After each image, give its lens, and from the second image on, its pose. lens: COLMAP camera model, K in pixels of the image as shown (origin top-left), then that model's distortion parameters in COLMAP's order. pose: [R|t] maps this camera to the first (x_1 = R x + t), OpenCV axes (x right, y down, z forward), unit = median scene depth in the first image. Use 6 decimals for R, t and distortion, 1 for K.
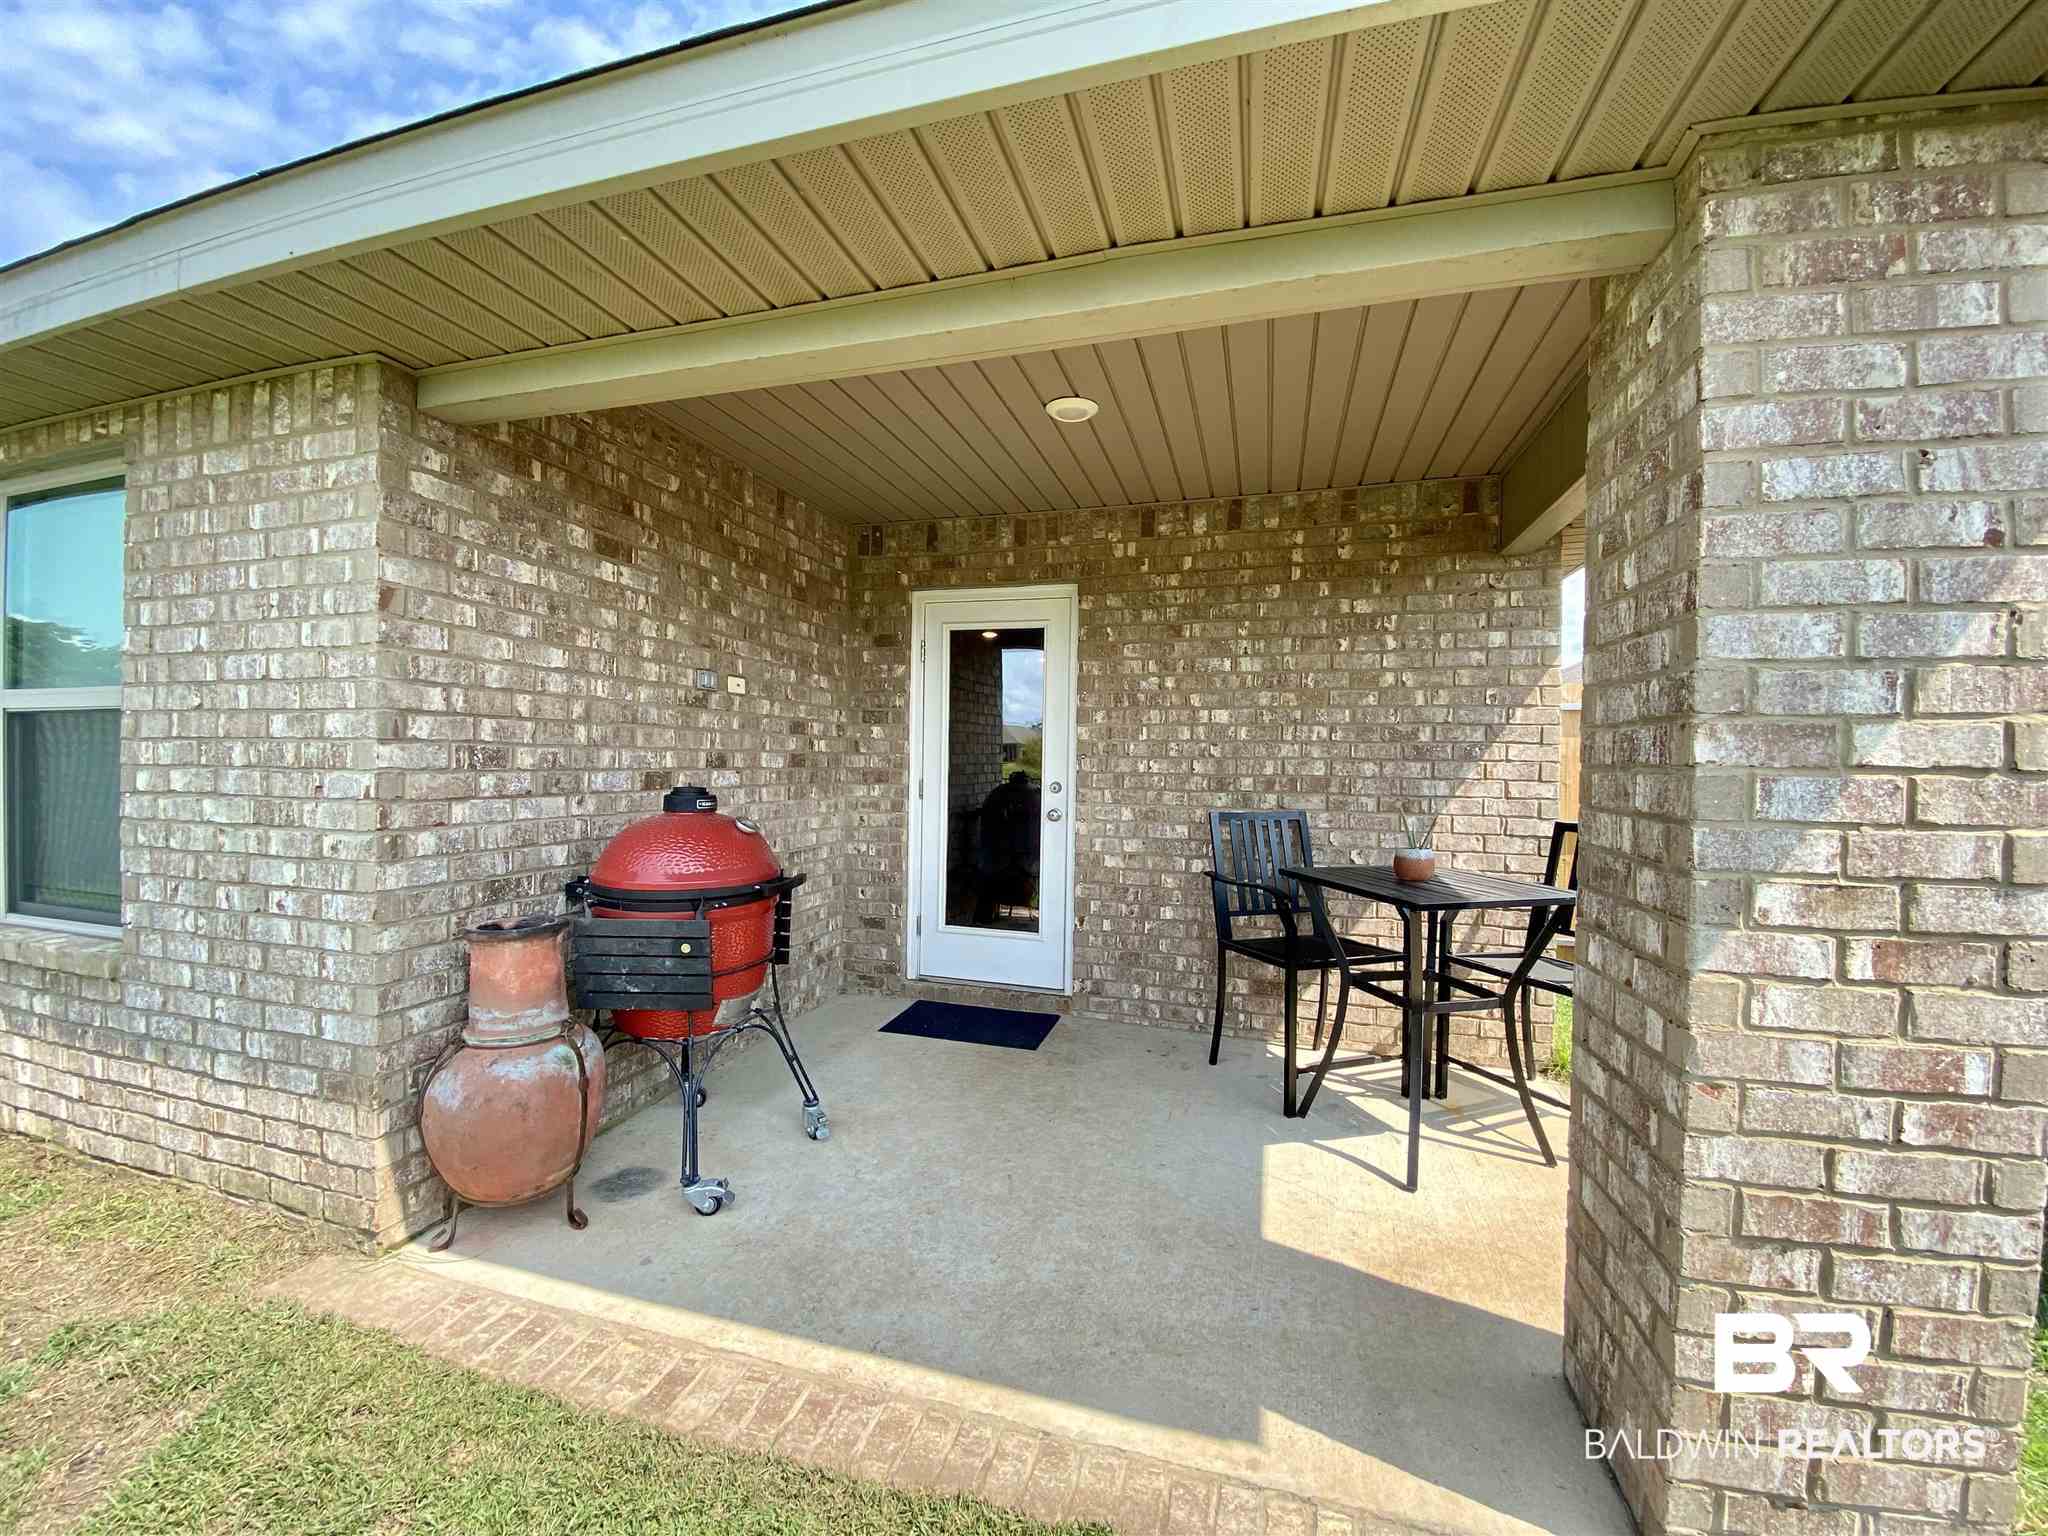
lens RADIAL K [[827.2, 0, 990.4], [0, 827.2, 772.7], [0, 0, 1]] dist [0.011839, -0.014884]
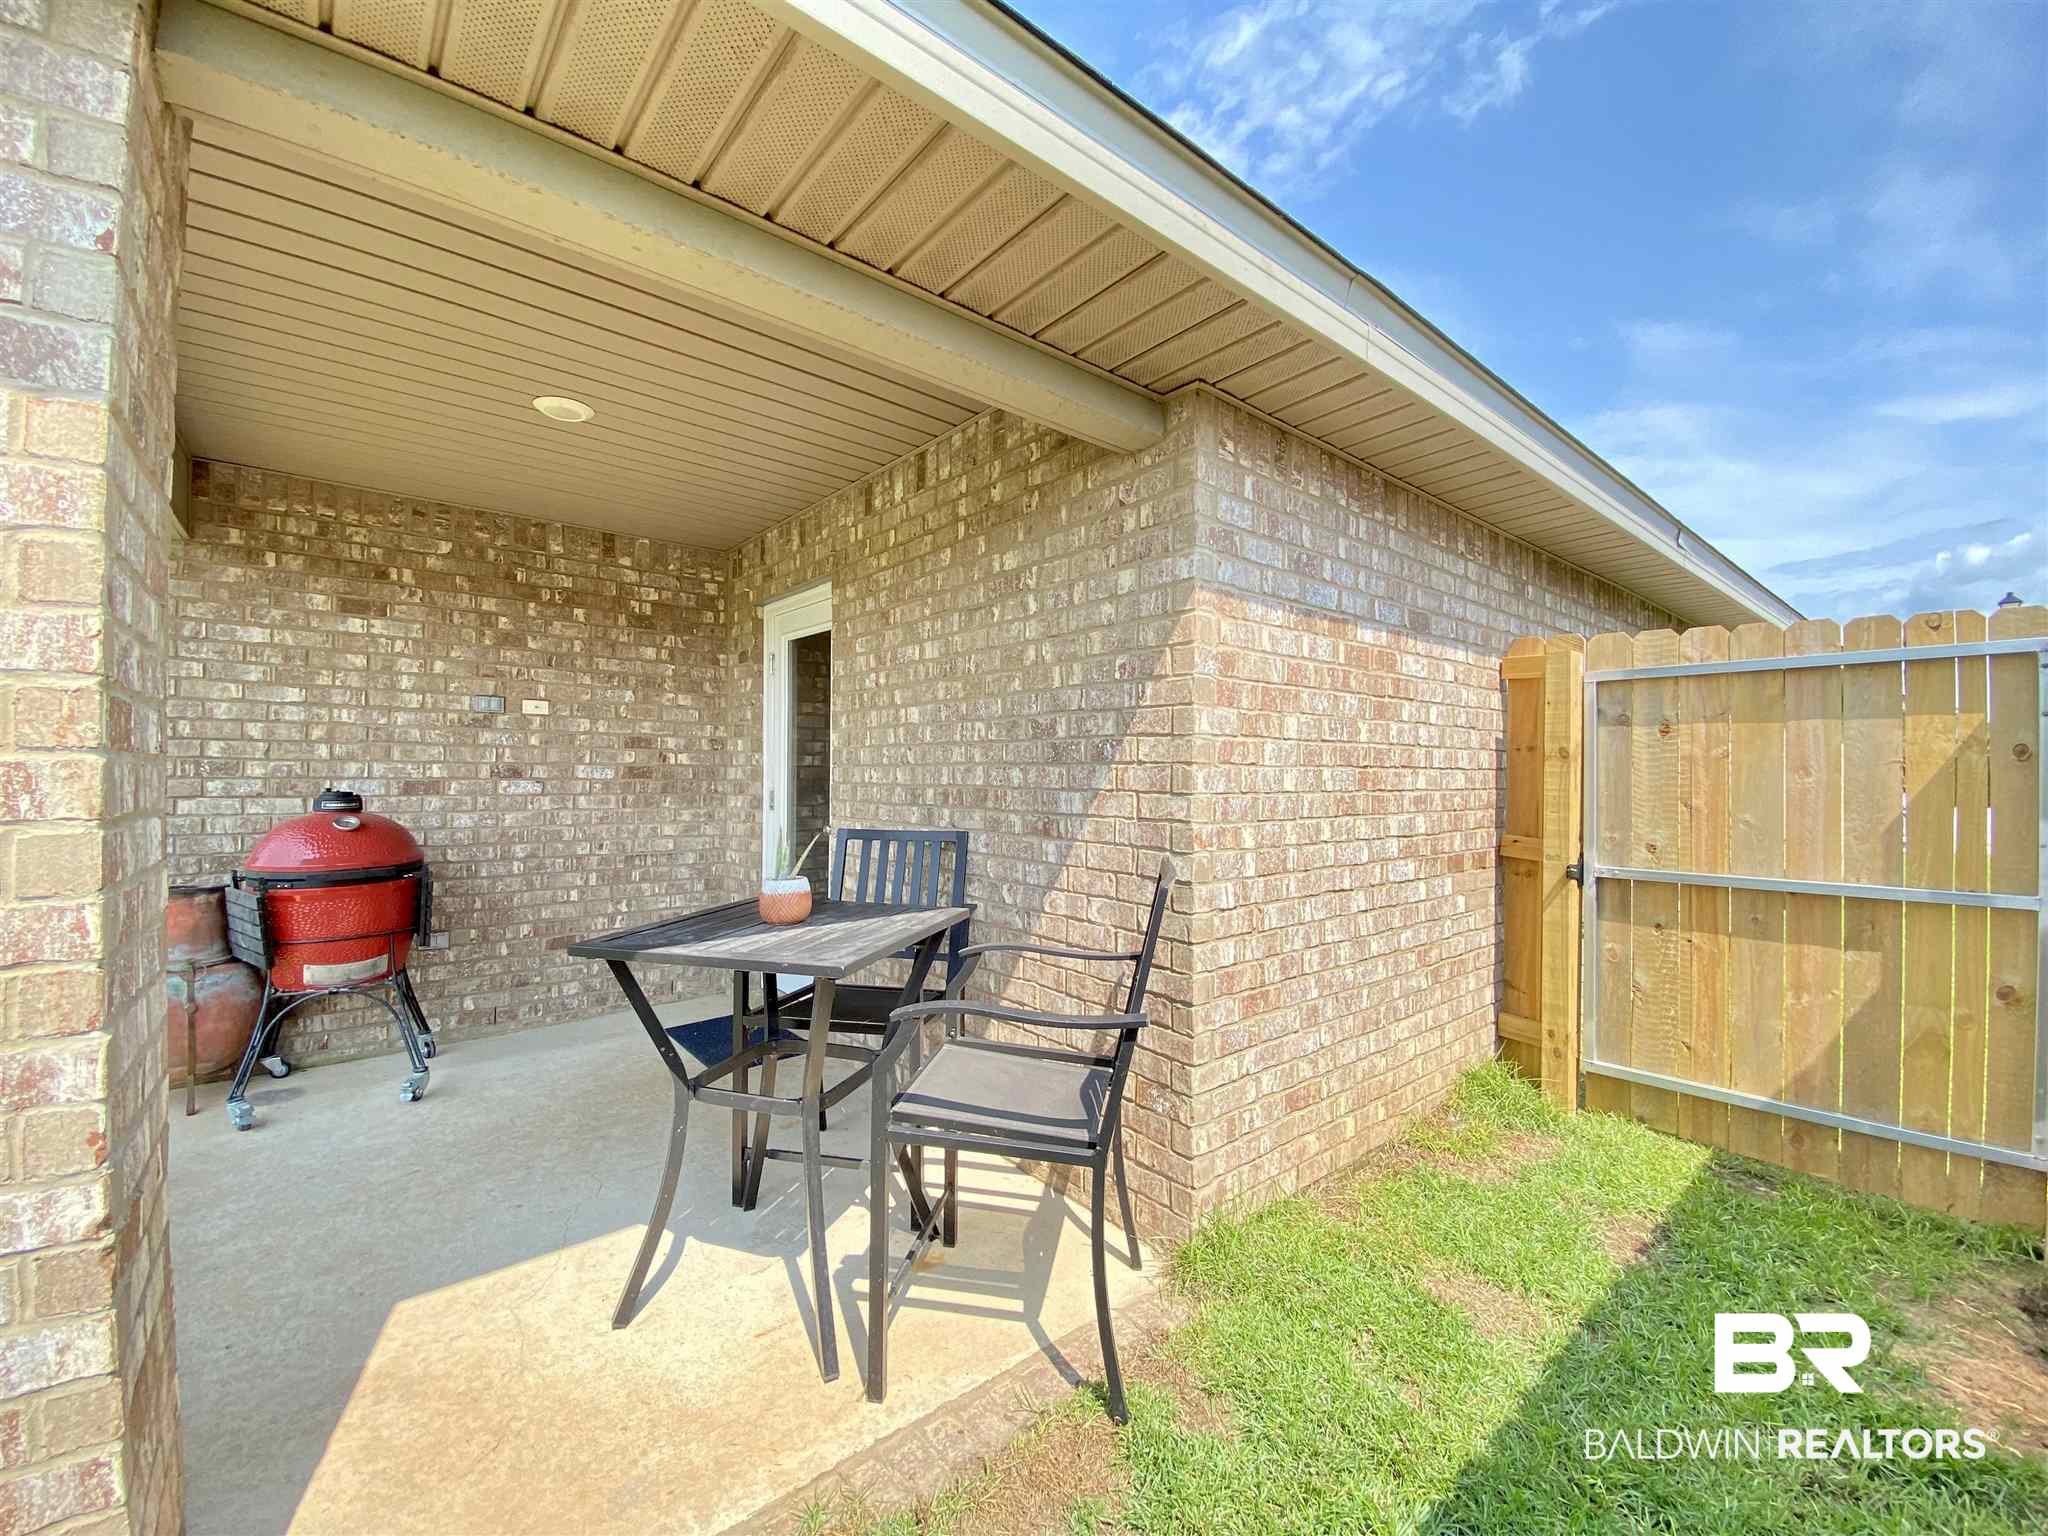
lens RADIAL K [[827.2, 0, 1016.1], [0, 827.2, 772.7], [0, 0, 1]] dist [0.011839, -0.014884]
pose [[0.836102, -0.007609, -0.548522, 0.892661], [-0.005281, 0.999746, -0.021918, 0.008435], [0.548549, 0.021222, 0.835849, 0.394095]]
